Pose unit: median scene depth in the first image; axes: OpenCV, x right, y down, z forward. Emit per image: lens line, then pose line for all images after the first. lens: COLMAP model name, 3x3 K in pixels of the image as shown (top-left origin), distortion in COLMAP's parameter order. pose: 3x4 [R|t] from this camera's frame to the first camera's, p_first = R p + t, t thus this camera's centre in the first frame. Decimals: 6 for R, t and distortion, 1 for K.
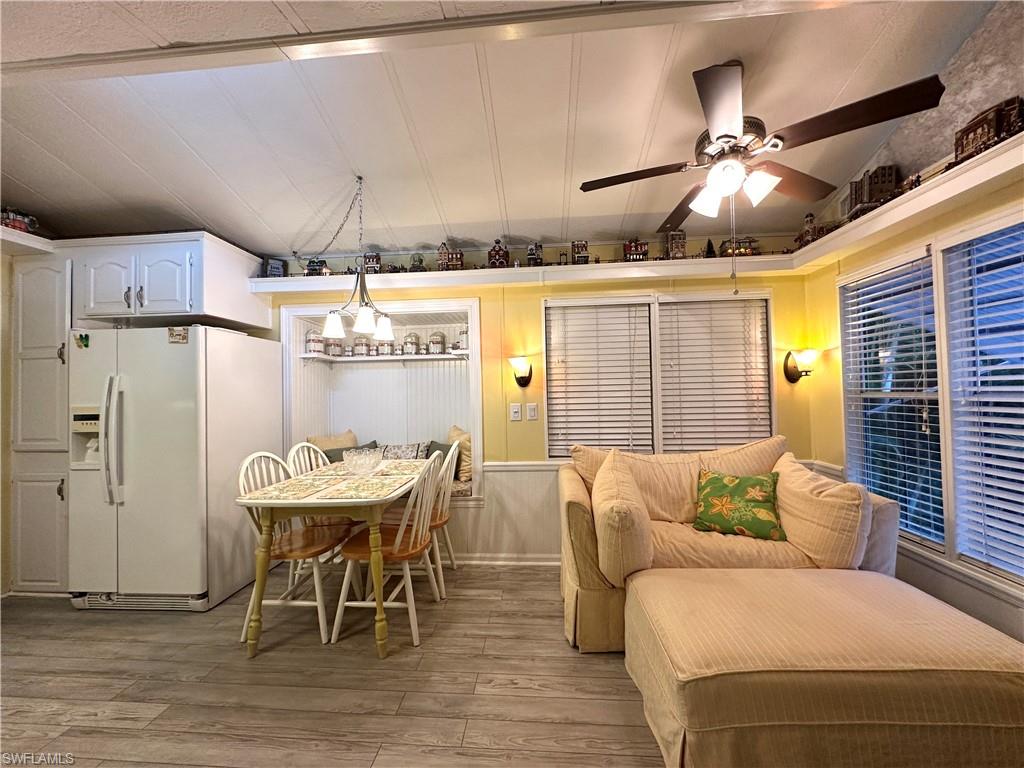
lens RADIAL K [[408.4, 0, 510.8], [0, 408.4, 385.0], [0, 0, 1]] dist [-0.005745, 0.001103]
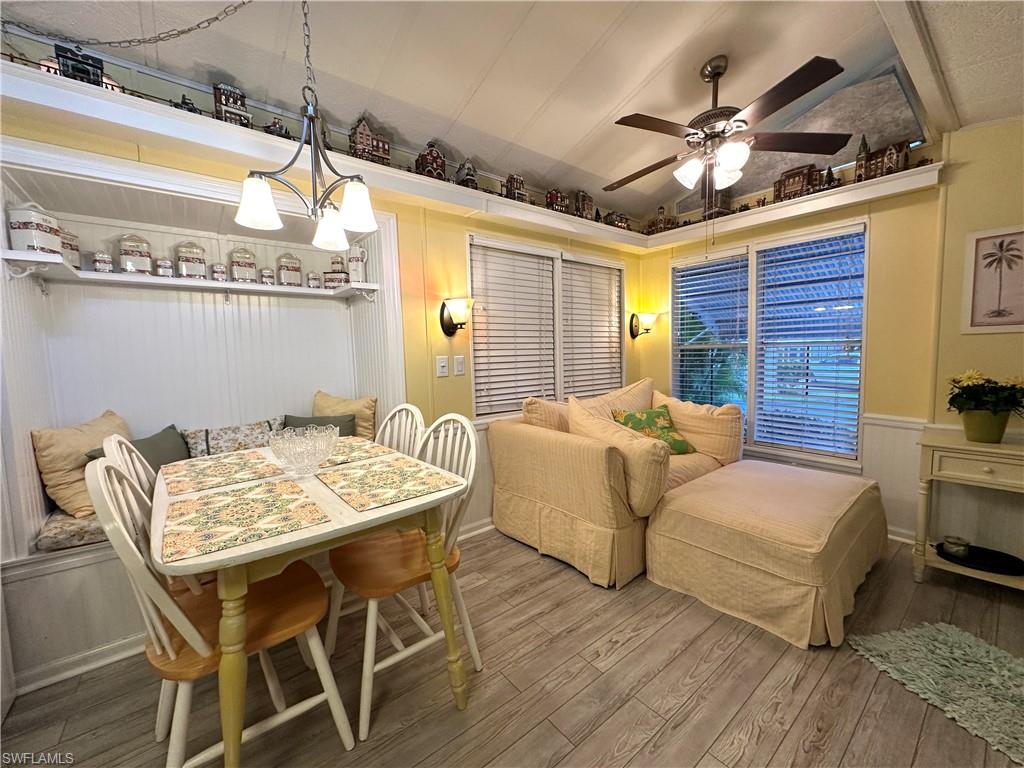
lens RADIAL K [[408.4, 0, 510.6], [0, 408.4, 385.9], [0, 0, 1]] dist [-0.005745, 0.001103]
pose [[0.729939, -0.052658, 0.681481, -0.535082], [-0.002858, 0.996784, 0.080083, 0.045844], [-0.683507, -0.060403, 0.727441, 0.354476]]
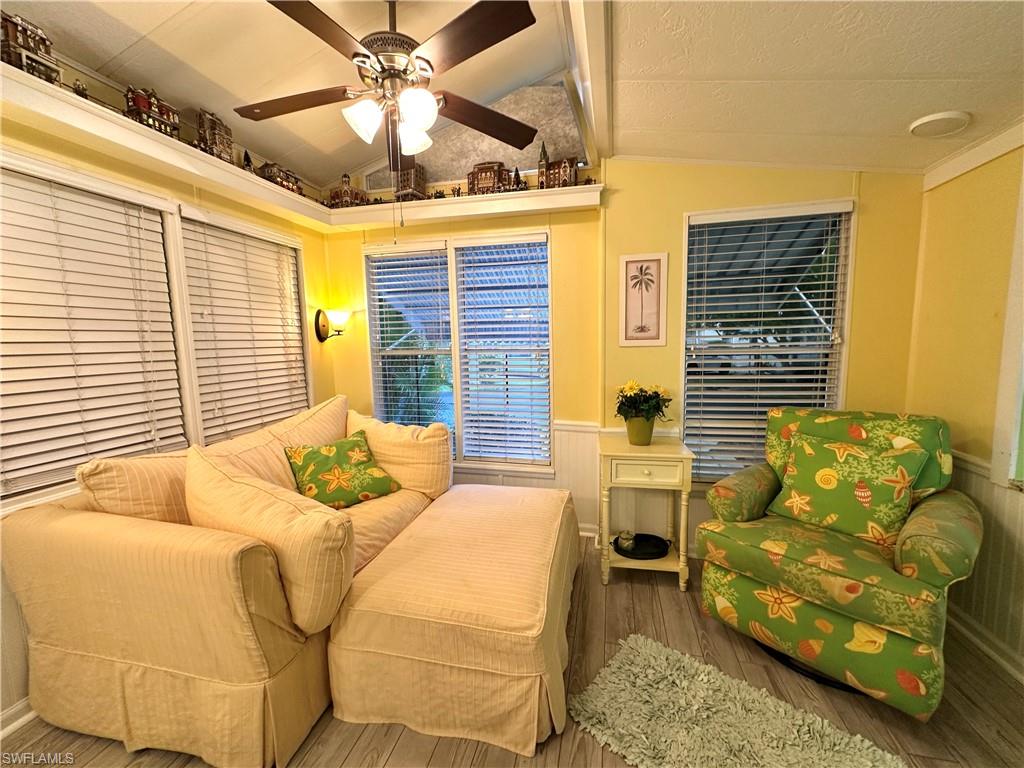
lens RADIAL K [[408.4, 0, 510.8], [0, 408.4, 385.8], [0, 0, 1]] dist [-0.005745, 0.001103]
pose [[0.158718, -0.092811, 0.982952, -0.249009], [-0.002312, 0.995534, 0.094372, 0.006633], [-0.987321, -0.017251, 0.157794, 0.430266]]
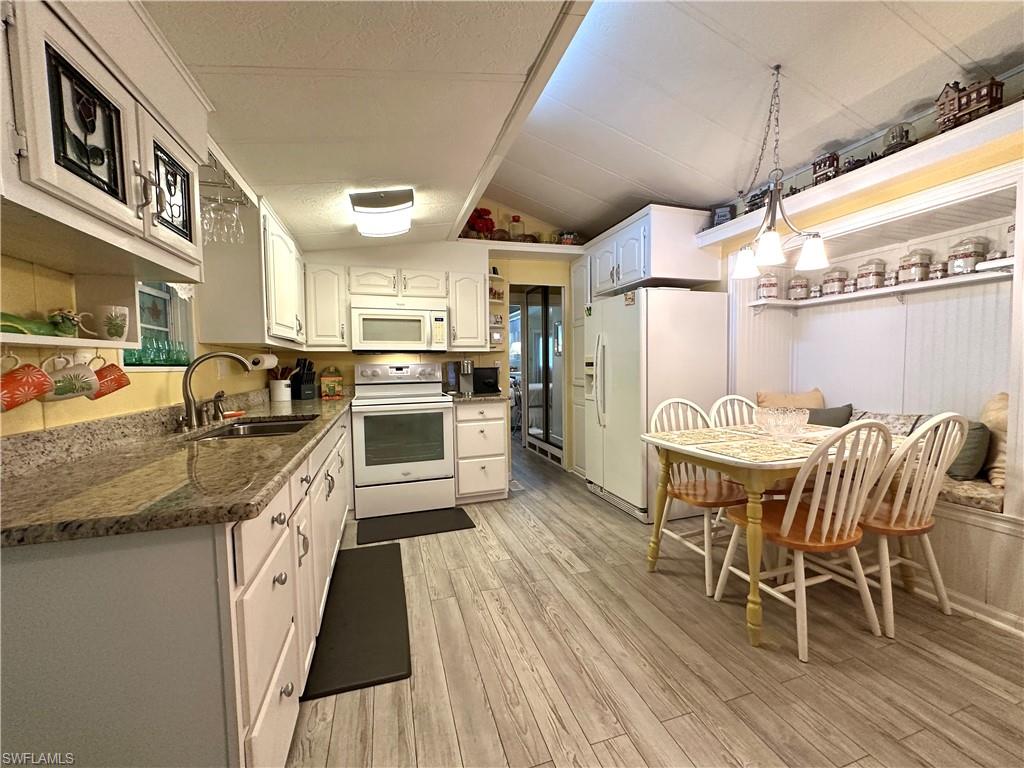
lens RADIAL K [[408.4, 0, 511.1], [0, 408.4, 385.7], [0, 0, 1]] dist [-0.005745, 0.001103]
pose [[0.371567, 0.061969, -0.926336, 0.197631], [0.031162, 0.996375, 0.079154, 0.029503], [0.927883, -0.058277, 0.368289, 0.181148]]
